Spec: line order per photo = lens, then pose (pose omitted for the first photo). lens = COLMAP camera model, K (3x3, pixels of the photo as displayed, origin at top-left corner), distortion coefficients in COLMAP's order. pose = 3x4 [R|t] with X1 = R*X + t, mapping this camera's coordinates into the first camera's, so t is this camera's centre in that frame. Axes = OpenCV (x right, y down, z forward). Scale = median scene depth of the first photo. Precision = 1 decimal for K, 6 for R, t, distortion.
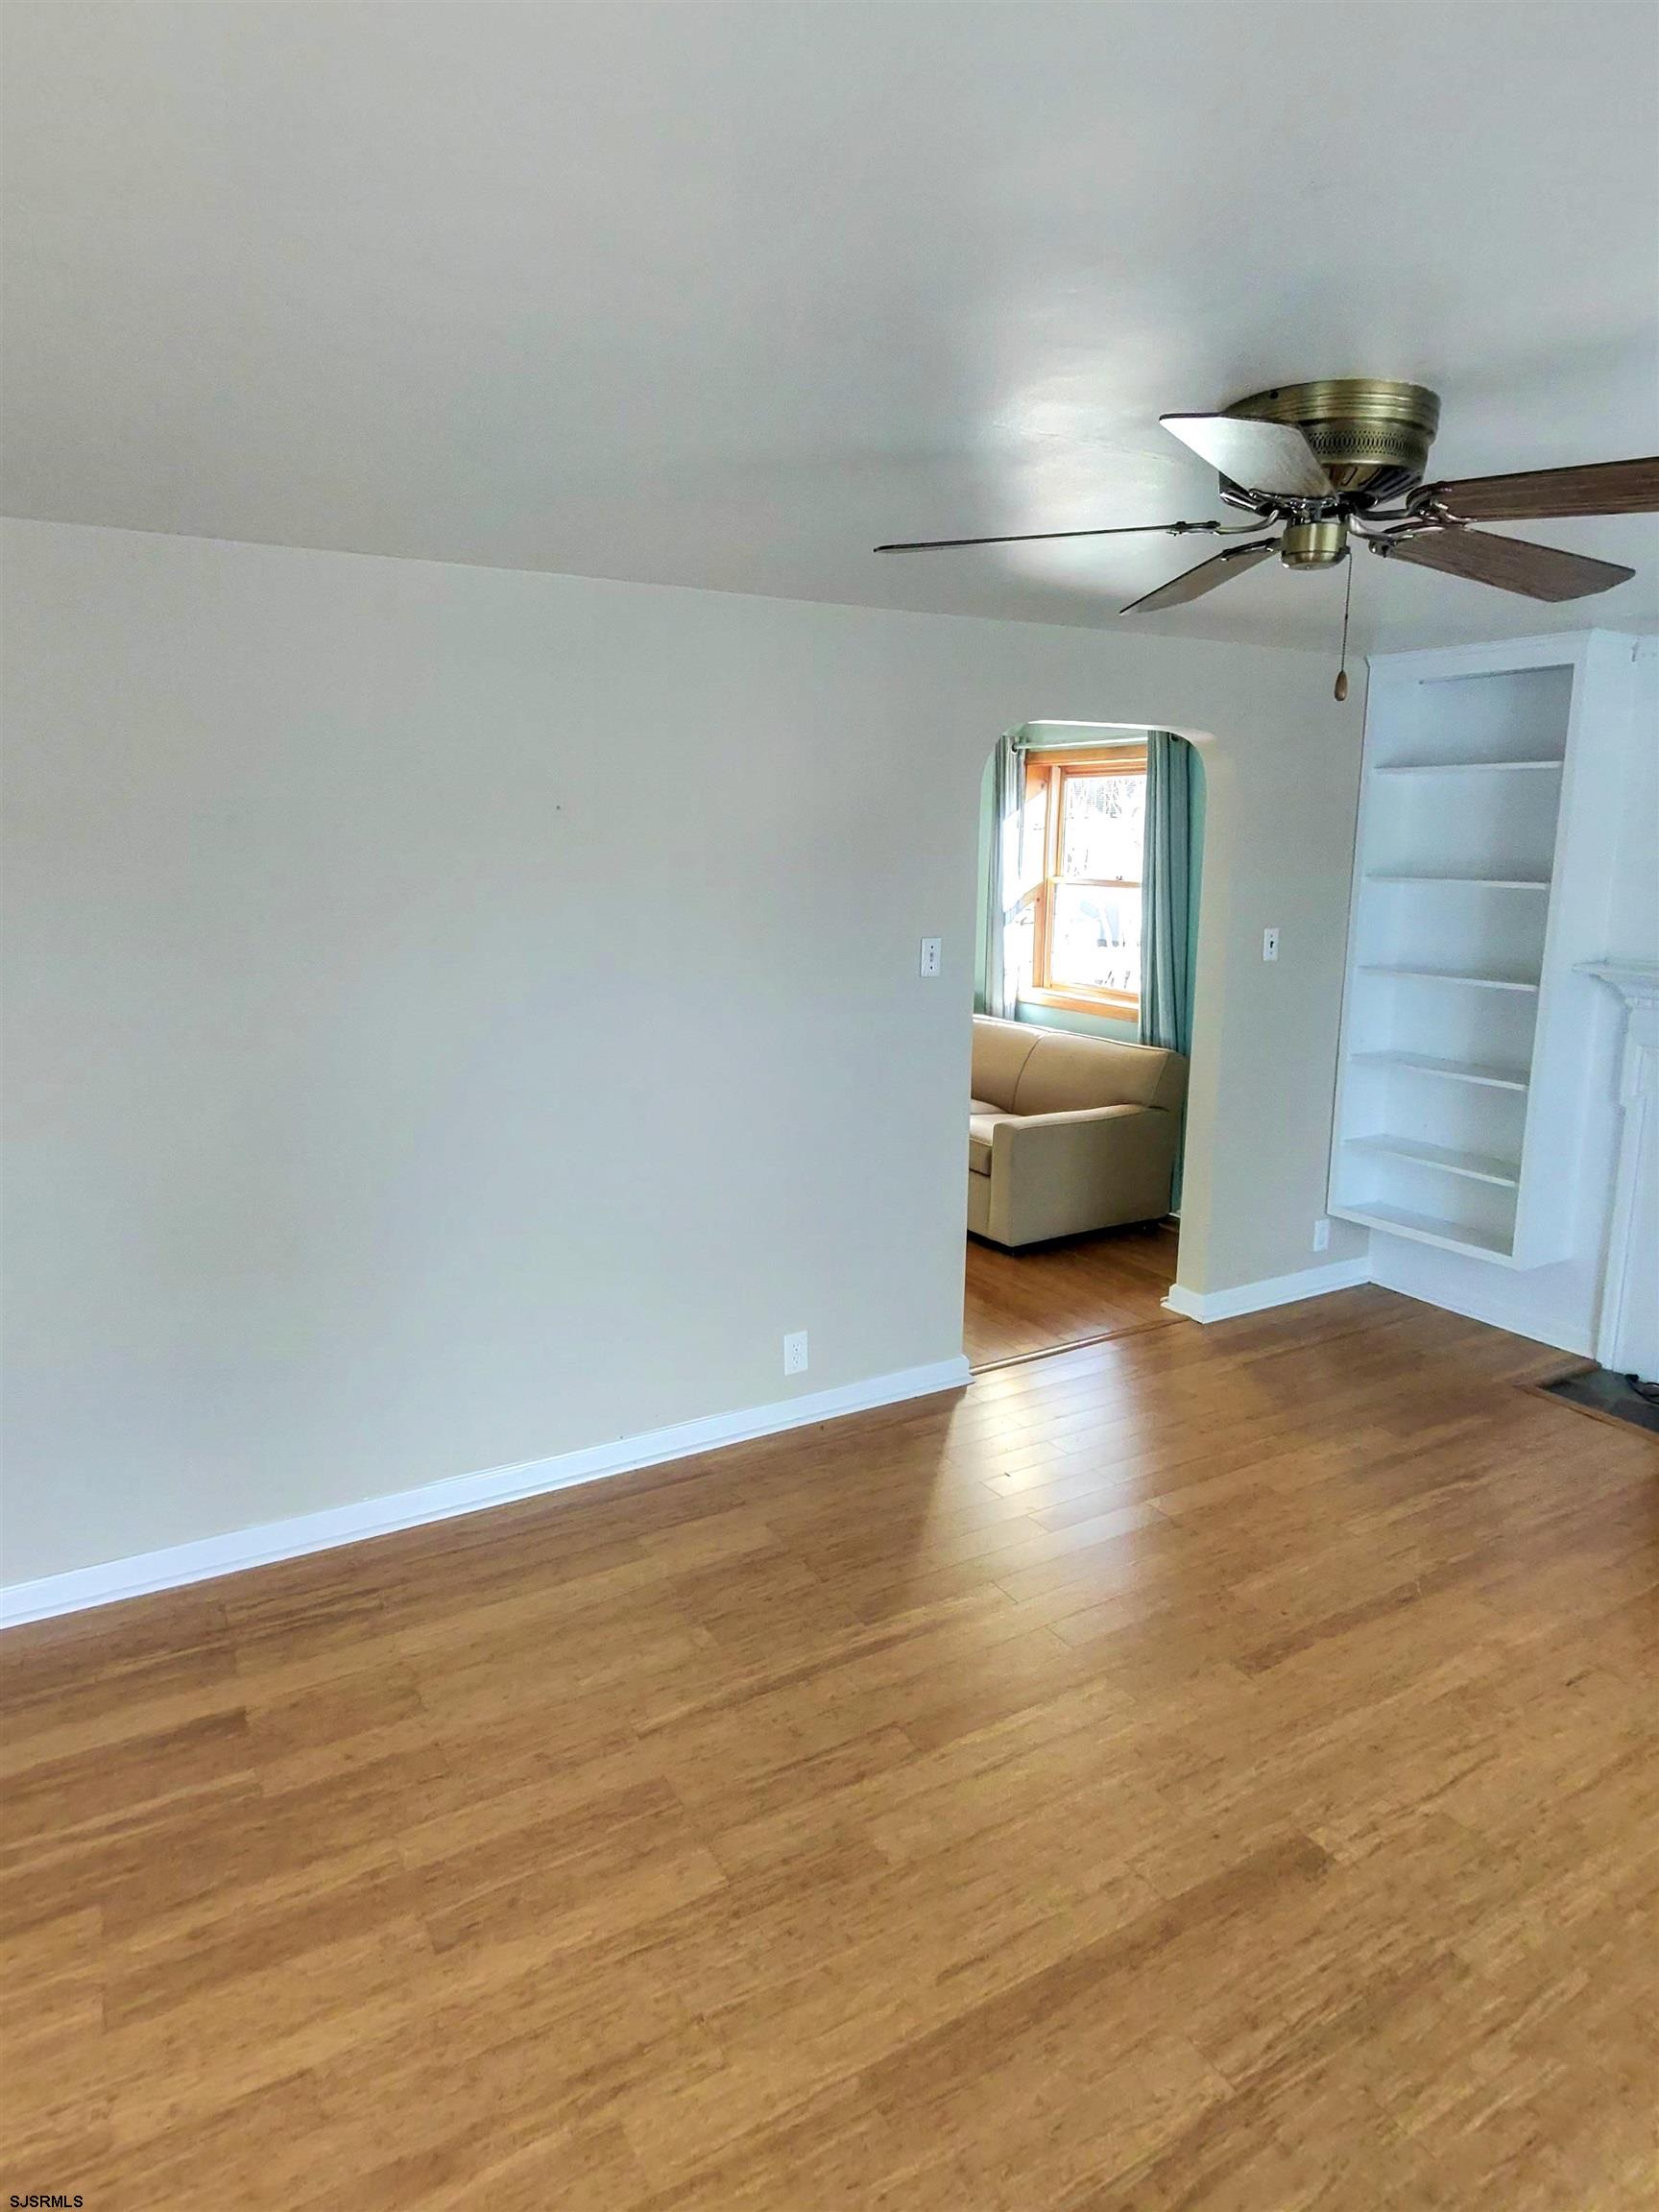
lens RADIAL K [[1346.9, 0, 788.7], [0, 1346.9, 1056.1], [0, 0, 1]] dist [0.003929, -0.003951]
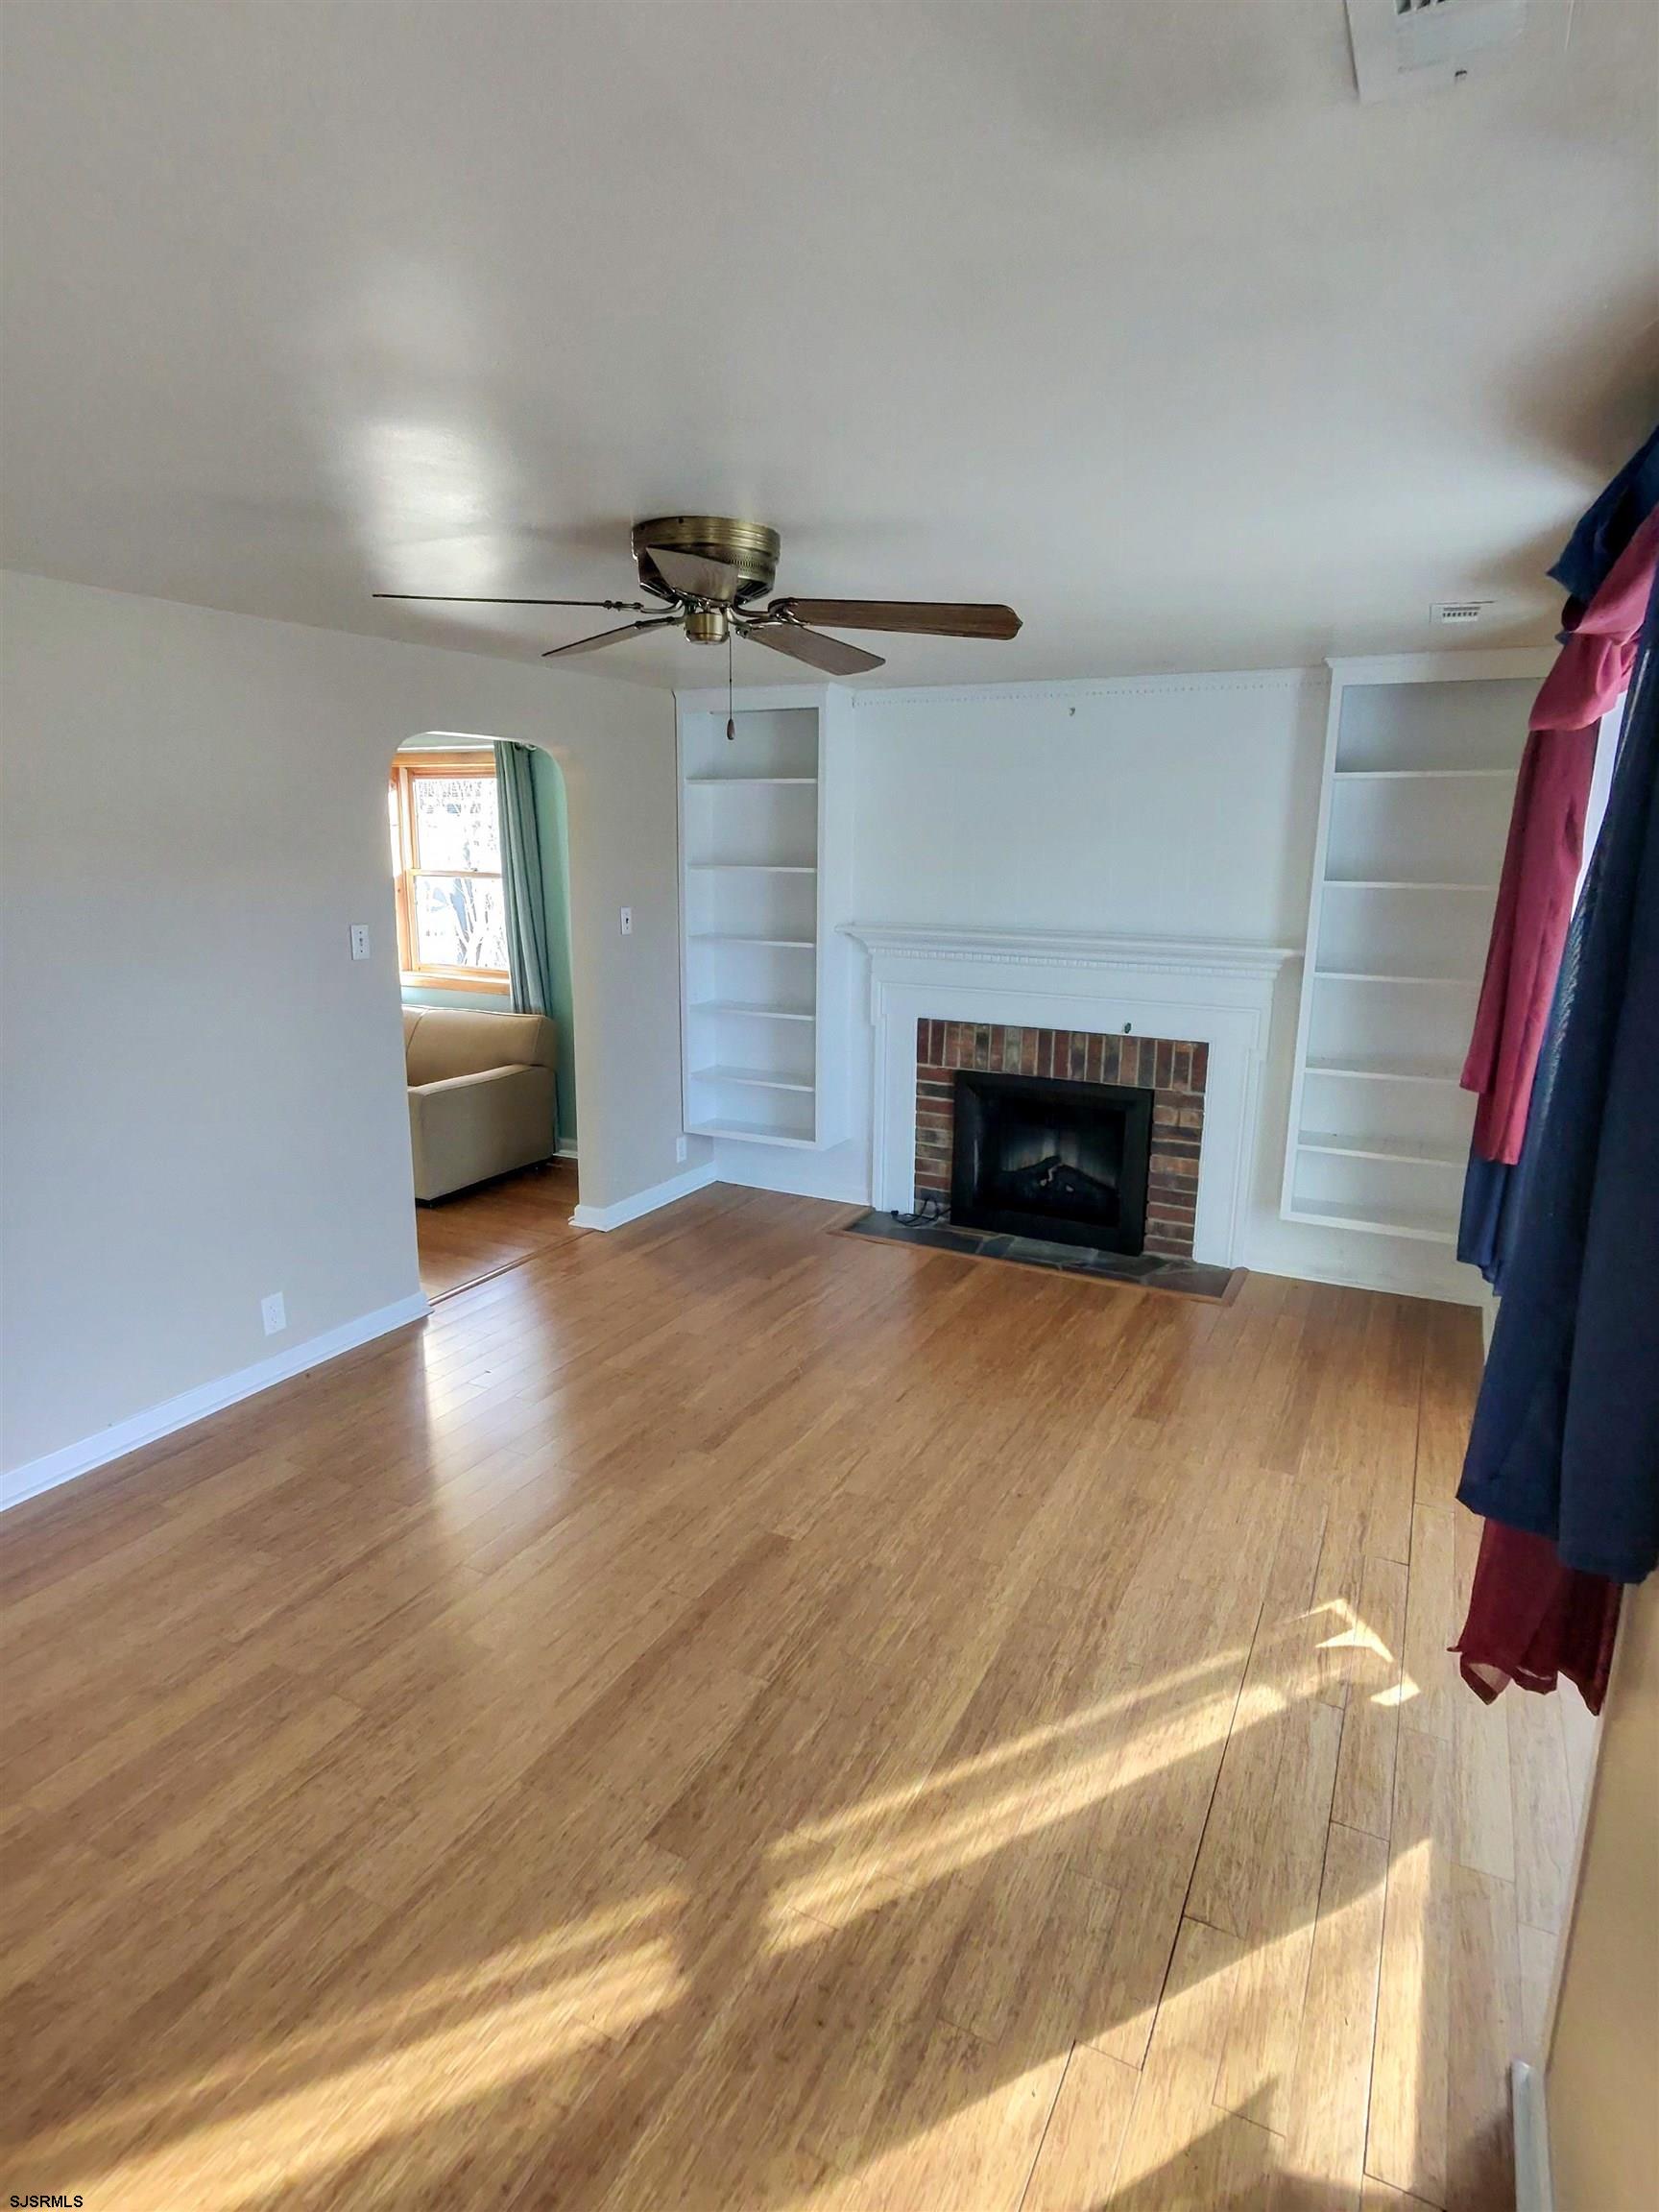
lens RADIAL K [[1237.7, 0, 881.5], [0, 1237.7, 1107.7], [0, 0, 1]] dist [0.005607, 0.000361]
pose [[0.821586, -0.122237, 0.556826, -0.166328], [0.089662, 0.992292, 0.085538, 0.017938], [-0.562990, -0.020351, 0.826213, -0.127936]]
